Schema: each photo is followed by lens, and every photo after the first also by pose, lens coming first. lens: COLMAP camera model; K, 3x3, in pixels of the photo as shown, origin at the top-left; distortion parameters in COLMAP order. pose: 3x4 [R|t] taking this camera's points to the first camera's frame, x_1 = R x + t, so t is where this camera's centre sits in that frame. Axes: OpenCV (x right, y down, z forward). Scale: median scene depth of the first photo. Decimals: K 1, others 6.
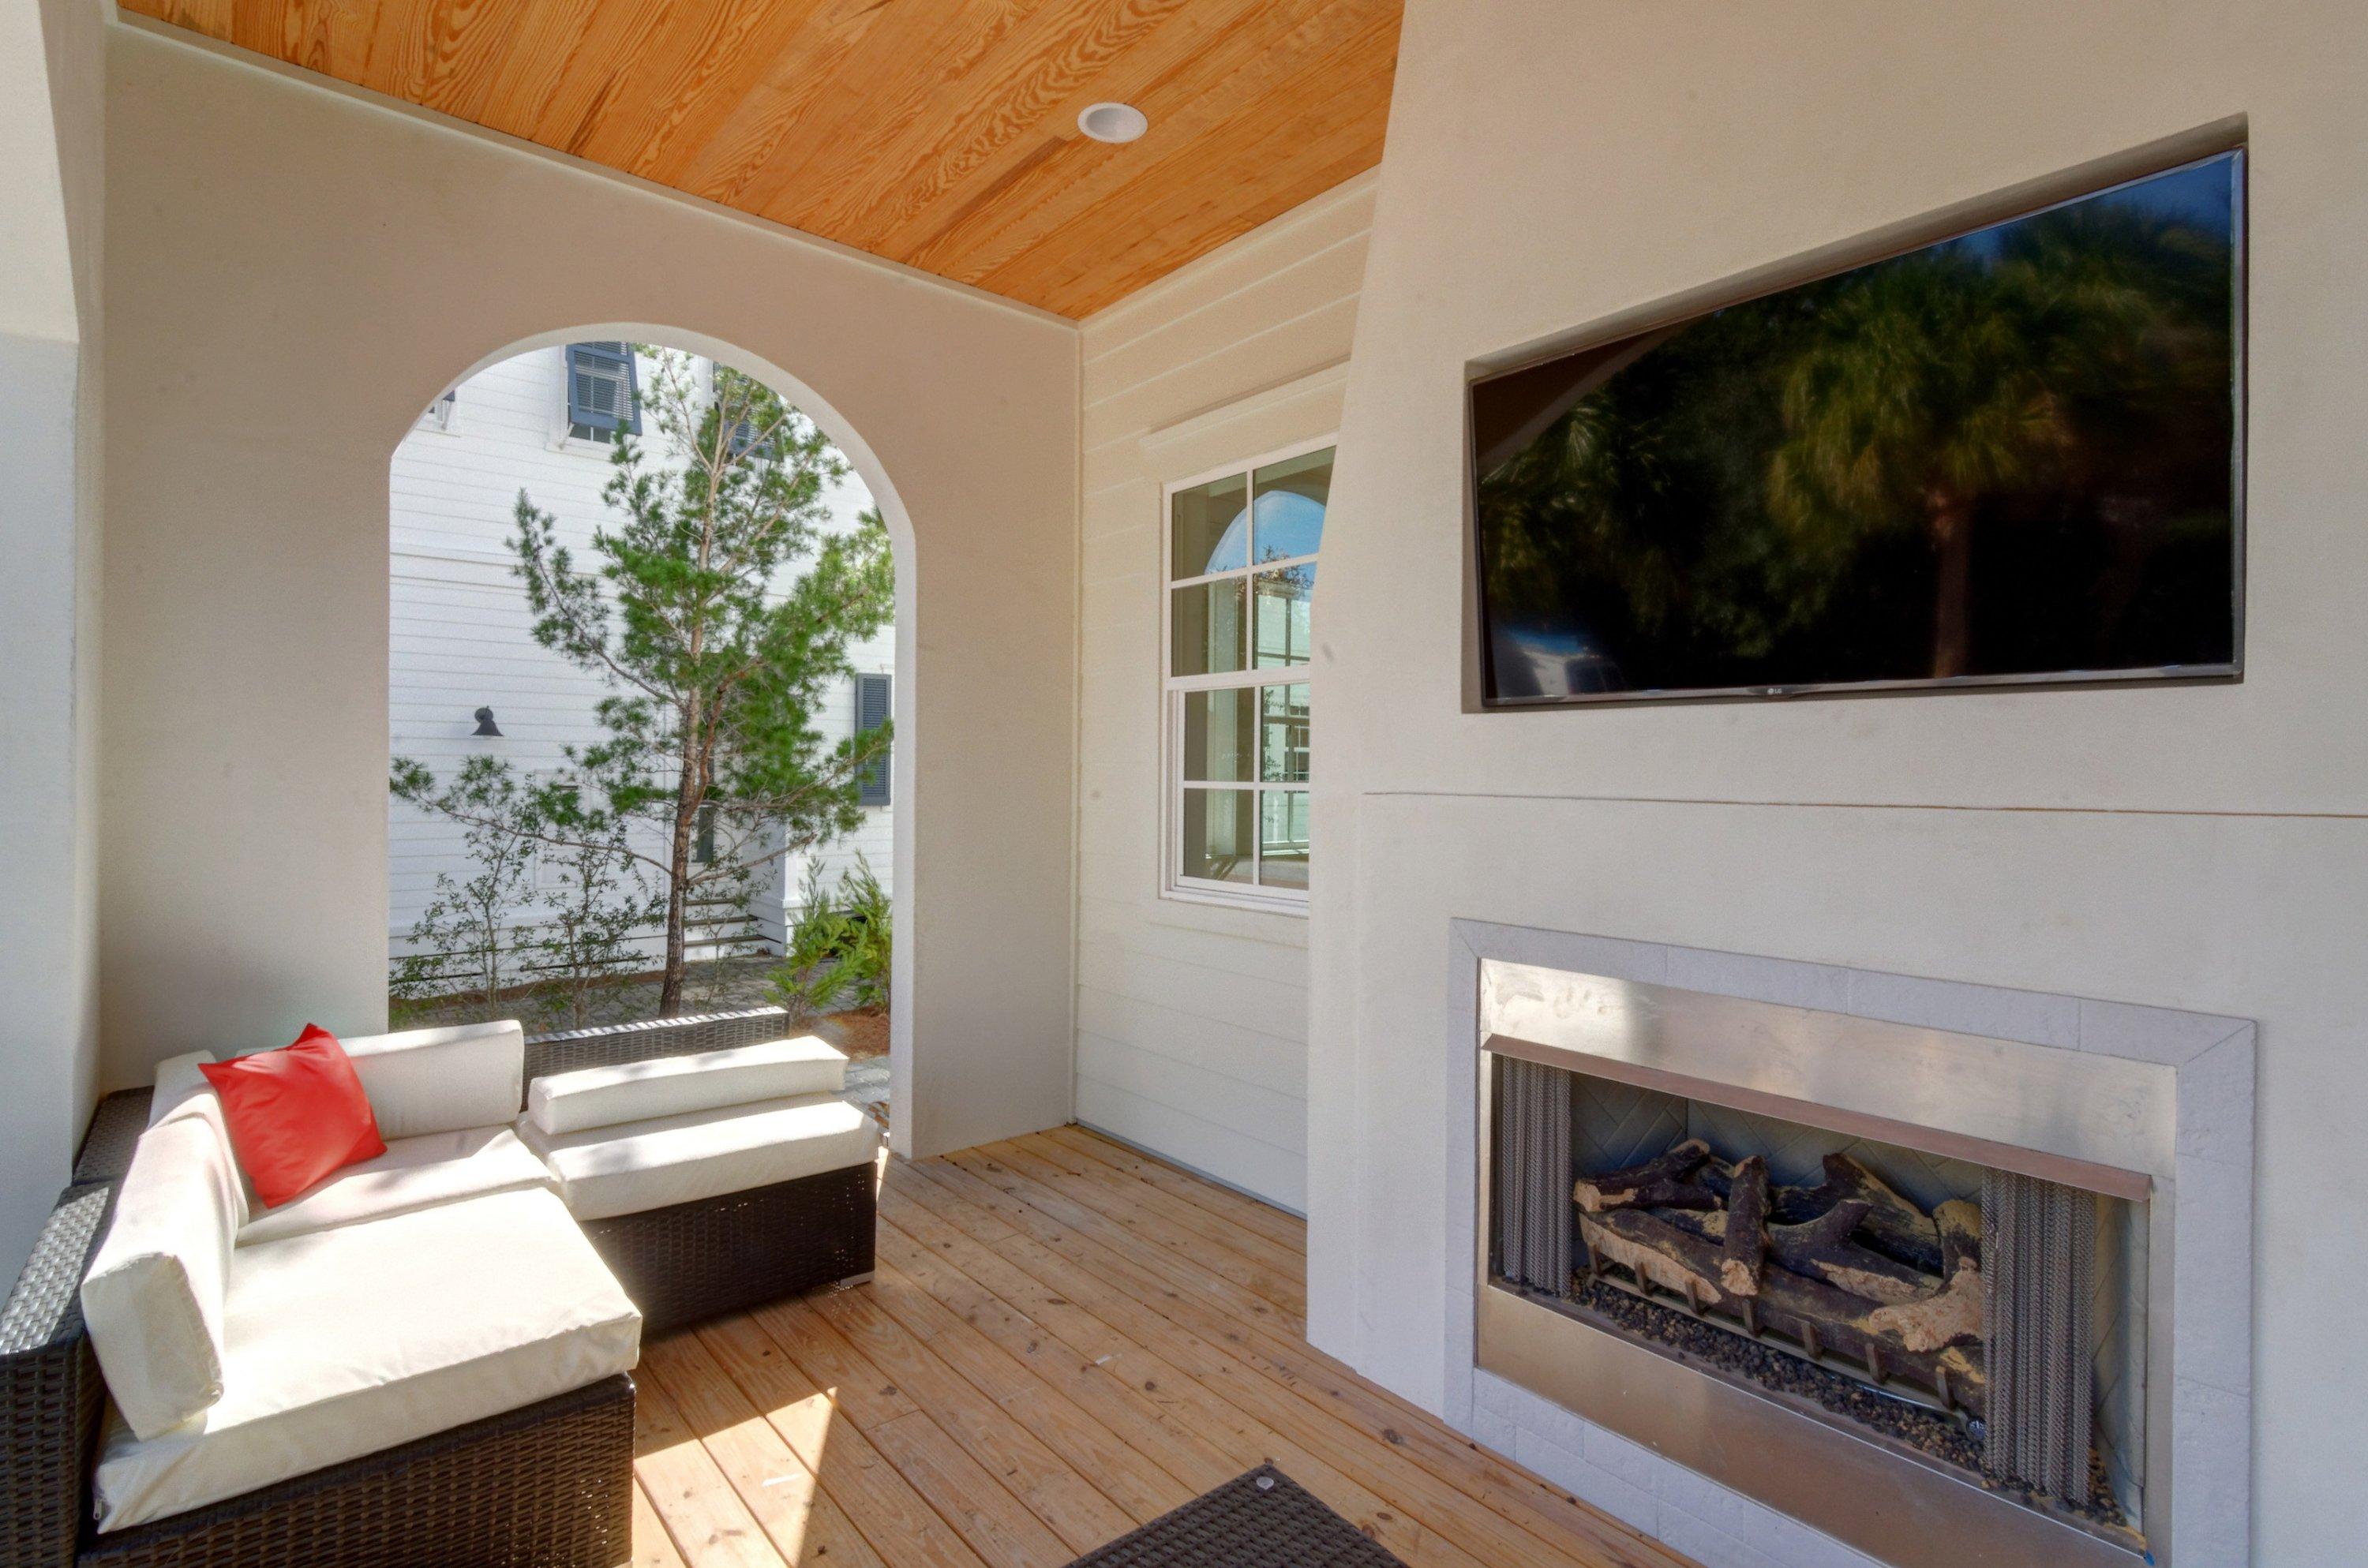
lens RADIAL K [[1121.8, 0, 1184.0], [0, 1121.8, 784.0], [0, 0, 1]] dist [0.000161, -0.000351]
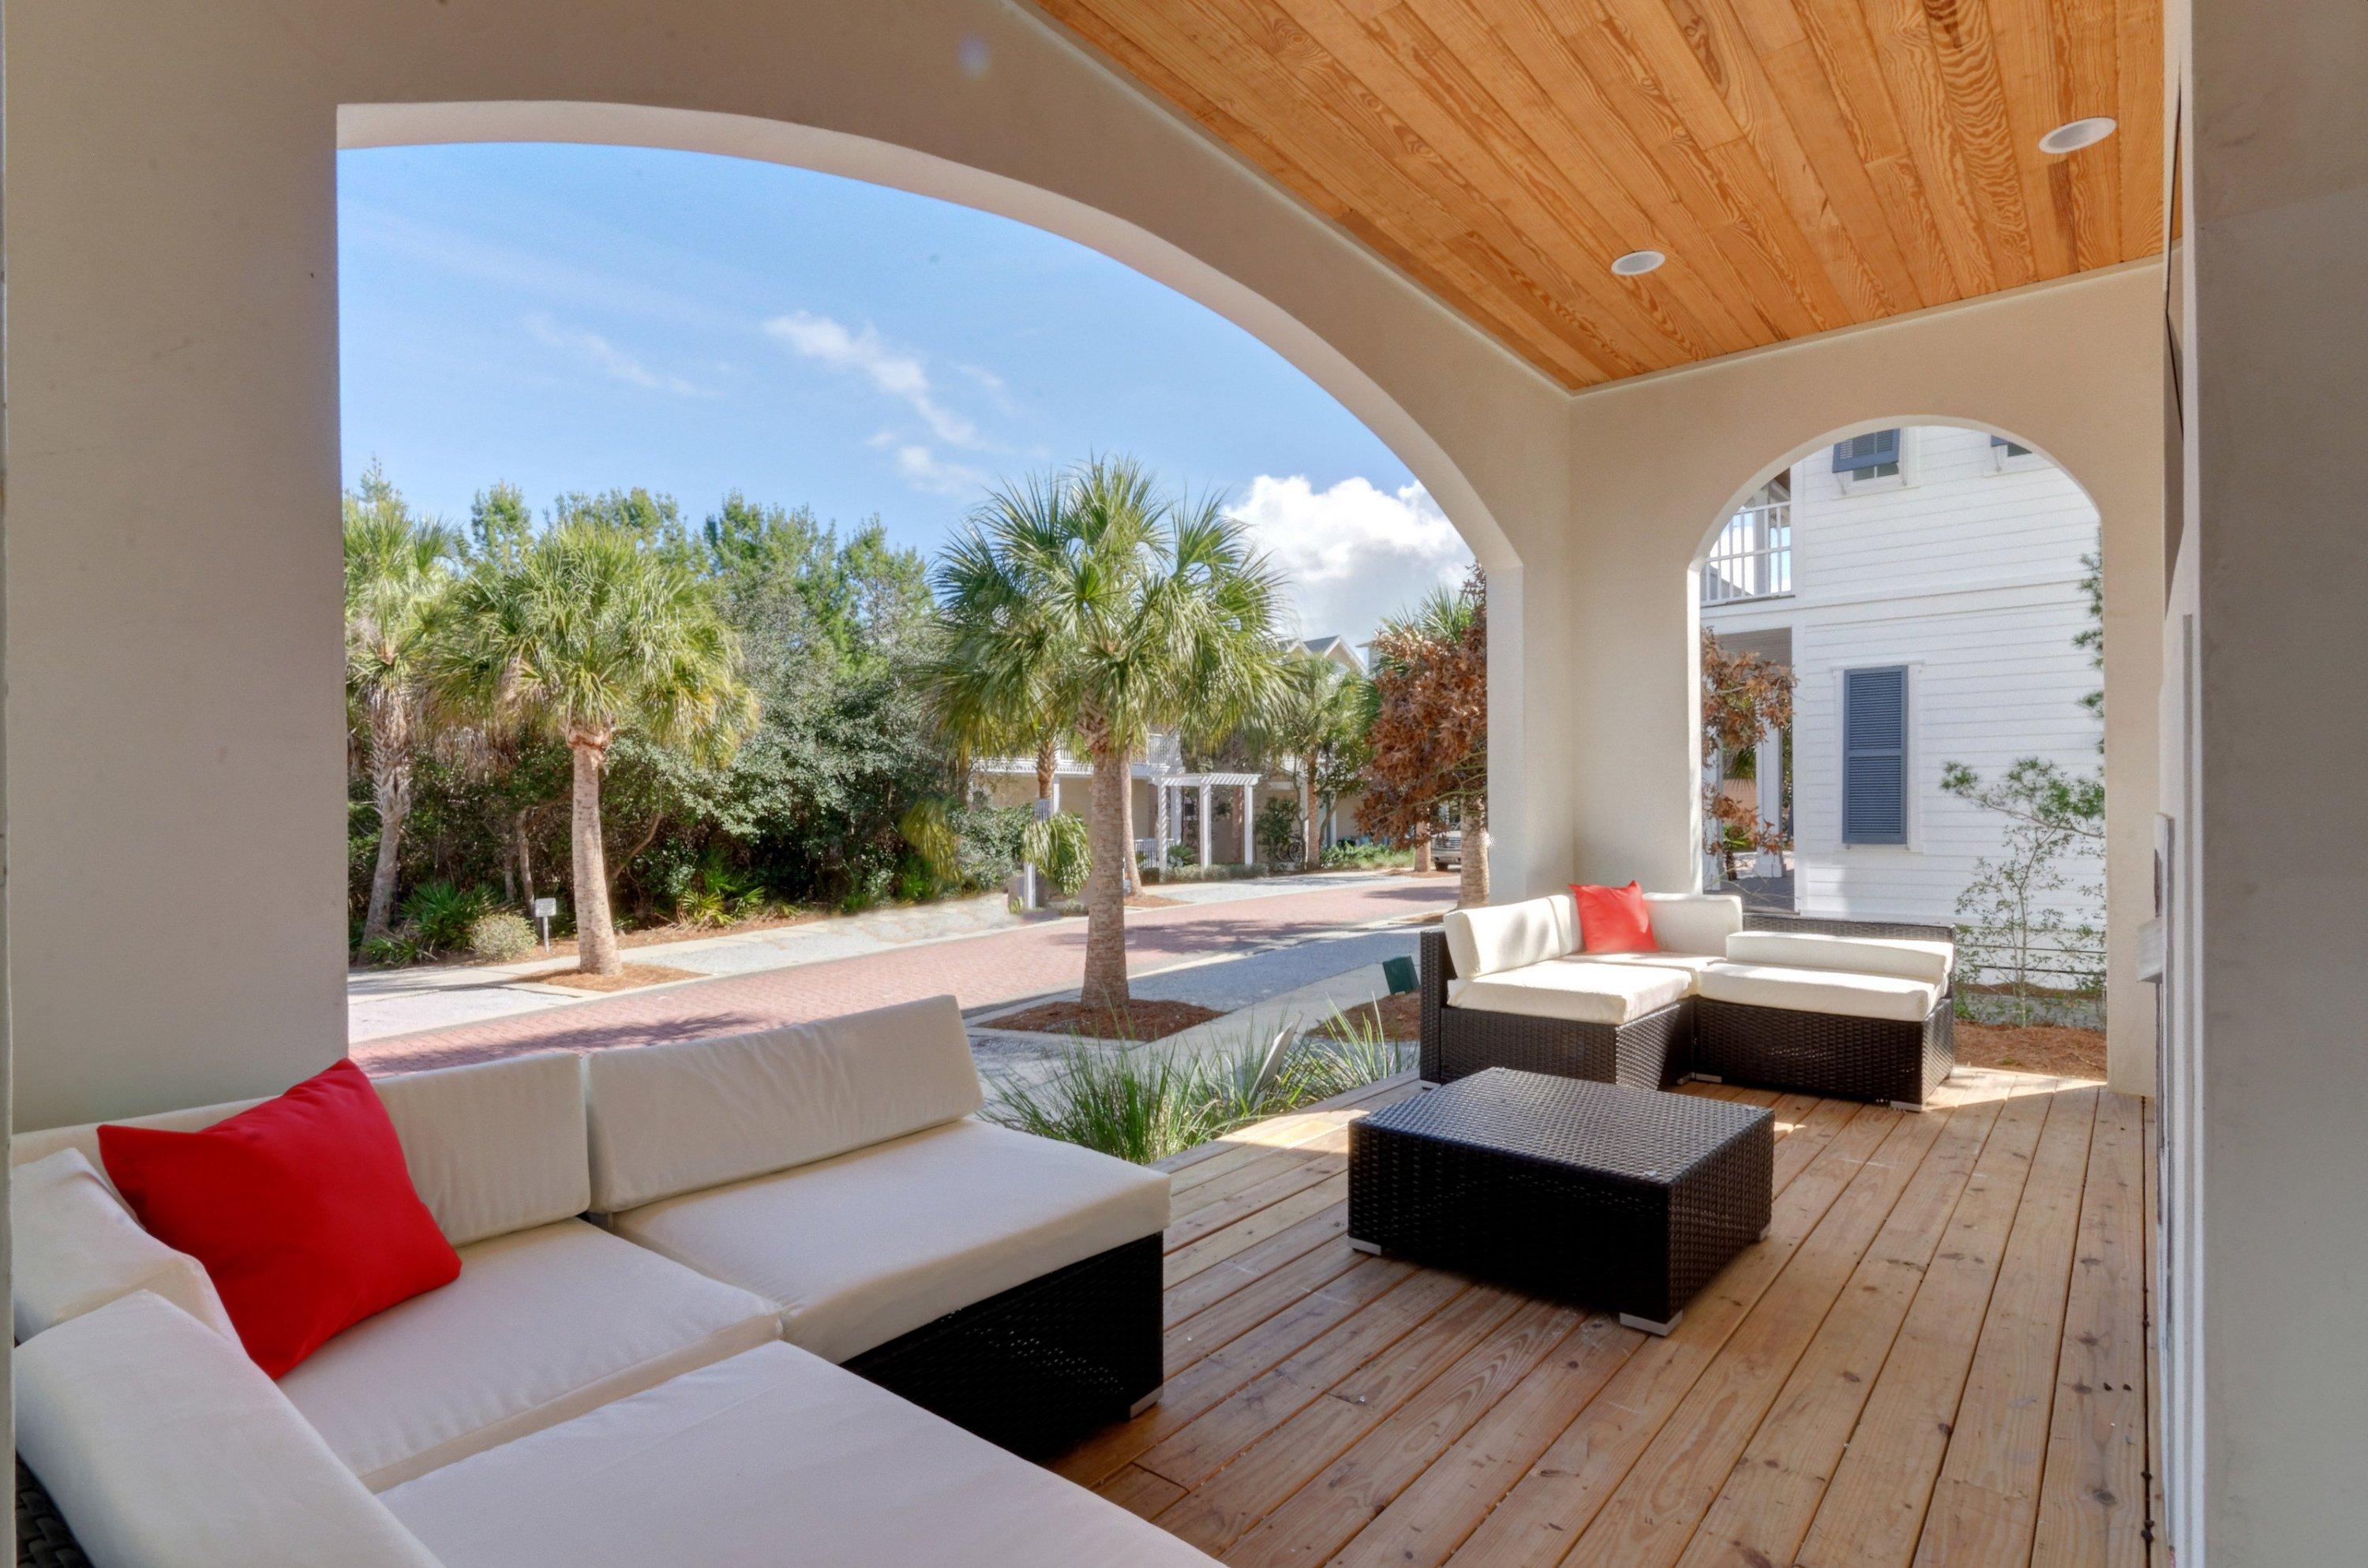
lens RADIAL K [[1164.2, 0, 1189.2], [0, 1164.2, 819.0], [0, 0, 1]] dist [-0.000171, -0.000149]
pose [[0.183152, -0.002772, -0.983081, 0.909269], [-0.002155, 0.999992, -0.003221, 0.104899], [0.983082, 0.002708, 0.183144, -0.093273]]
